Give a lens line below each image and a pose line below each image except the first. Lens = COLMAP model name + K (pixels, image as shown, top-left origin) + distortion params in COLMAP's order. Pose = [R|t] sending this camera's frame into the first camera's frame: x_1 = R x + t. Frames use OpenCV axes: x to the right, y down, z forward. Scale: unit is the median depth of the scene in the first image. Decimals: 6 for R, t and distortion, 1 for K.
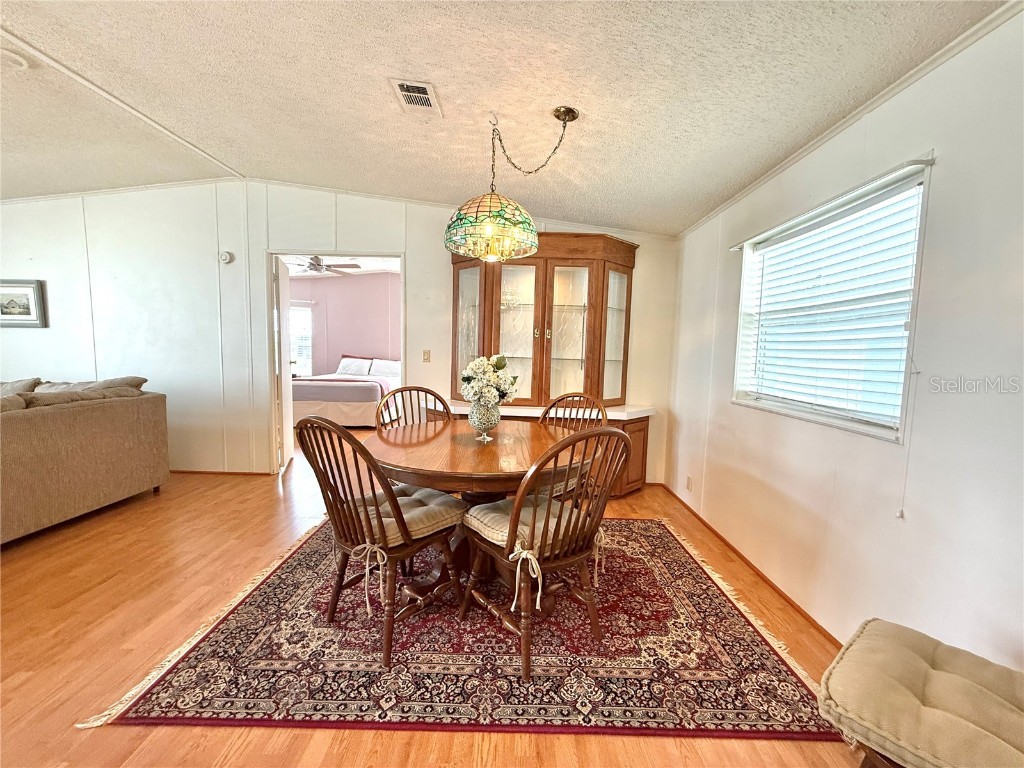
lens RADIAL K [[407.1, 0, 510.3], [0, 407.1, 384.2], [0, 0, 1]] dist [0.001072, -0.000011]
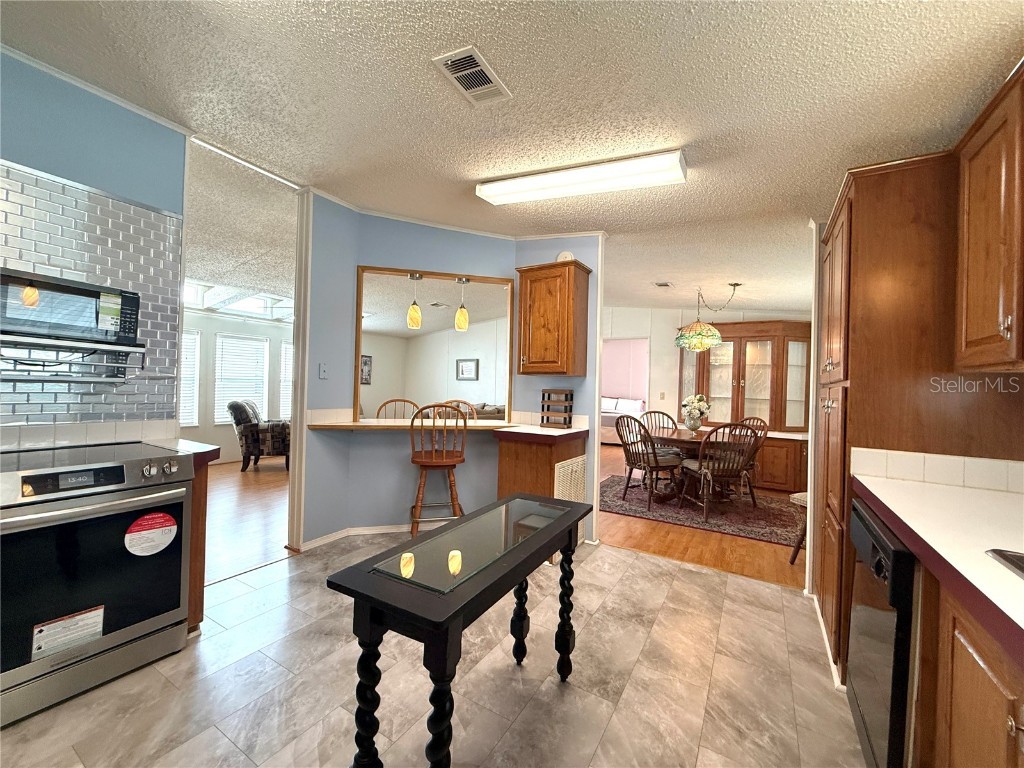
lens RADIAL K [[407.1, 0, 510.3], [0, 407.1, 384.2], [0, 0, 1]] dist [0.001072, -0.000011]
pose [[0.855684, -0.001886, -0.517495, 0.223761], [-0.051476, 0.994724, -0.088742, 0.114128], [0.514932, 0.102574, 0.851072, -1.343469]]
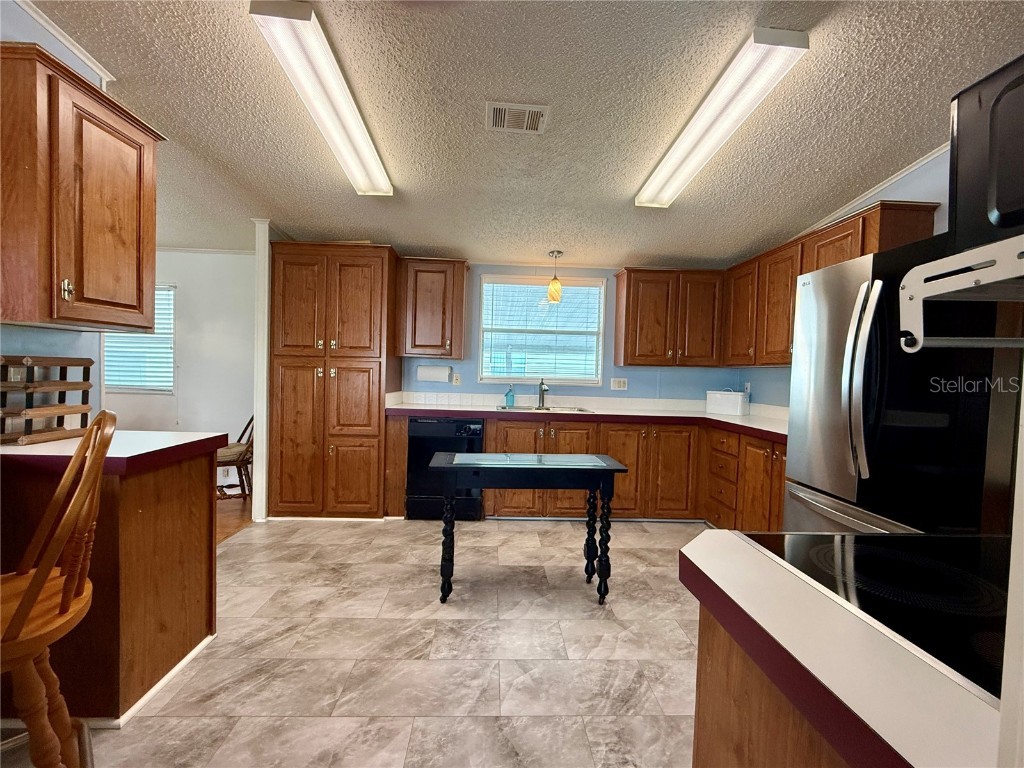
lens RADIAL K [[431.1, 0, 512.0], [0, 431.1, 384.0], [0, 0, 1]] dist [0.000185, 0.000006]
pose [[-0.049916, -0.048756, 0.997563, -1.290492], [0.050481, 0.997408, 0.051274, 0.034523], [-0.997477, 0.052917, -0.047325, -0.675893]]
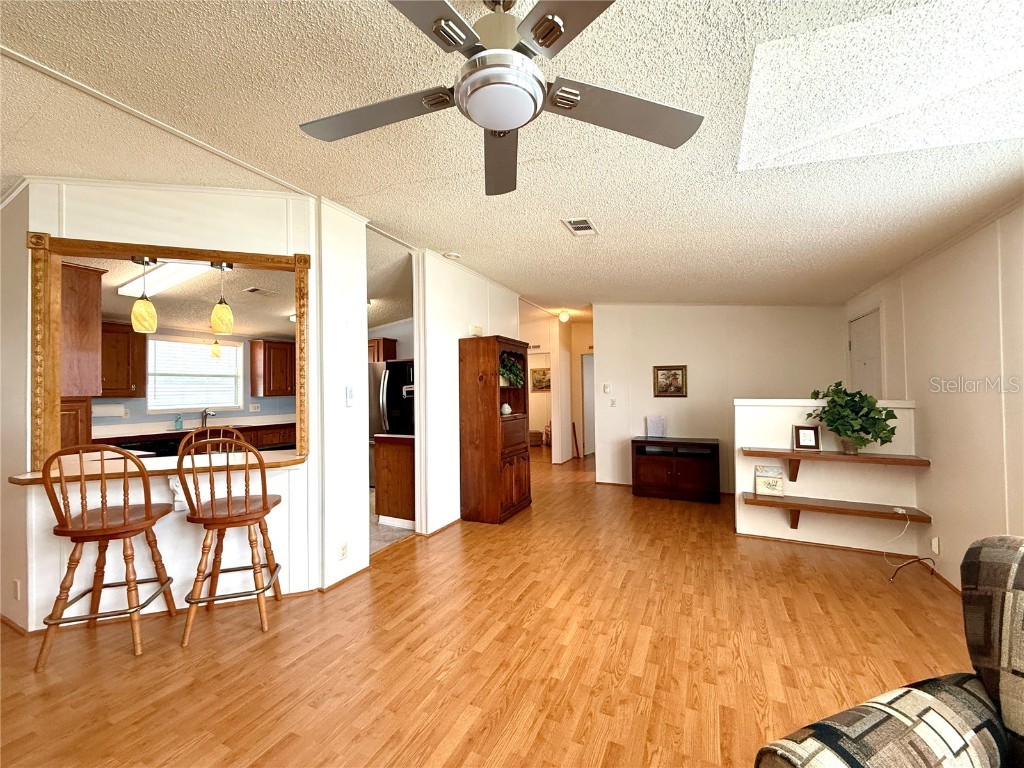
lens RADIAL K [[407.1, 0, 510.3], [0, 407.1, 384.2], [0, 0, 1]] dist [0.001072, -0.000011]
pose [[-0.904013, 0.002934, 0.427495, -2.363372], [0.033817, 0.997334, 0.064668, -0.144565], [-0.426166, 0.072917, -0.901702, 0.653314]]
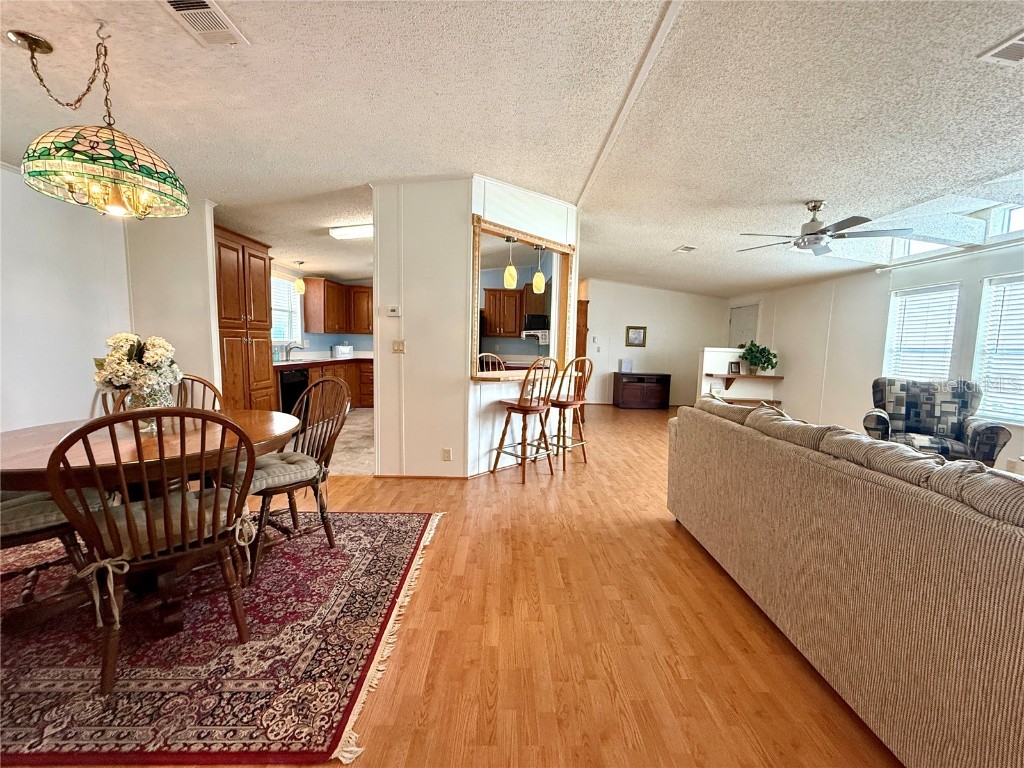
lens RADIAL K [[407.1, 0, 510.3], [0, 407.1, 384.2], [0, 0, 1]] dist [0.001072, -0.000011]
pose [[-0.998832, -0.040305, -0.026664, -0.828912], [-0.044409, 0.983121, 0.177483, -0.155482], [0.019061, 0.178460, -0.983763, 1.910472]]
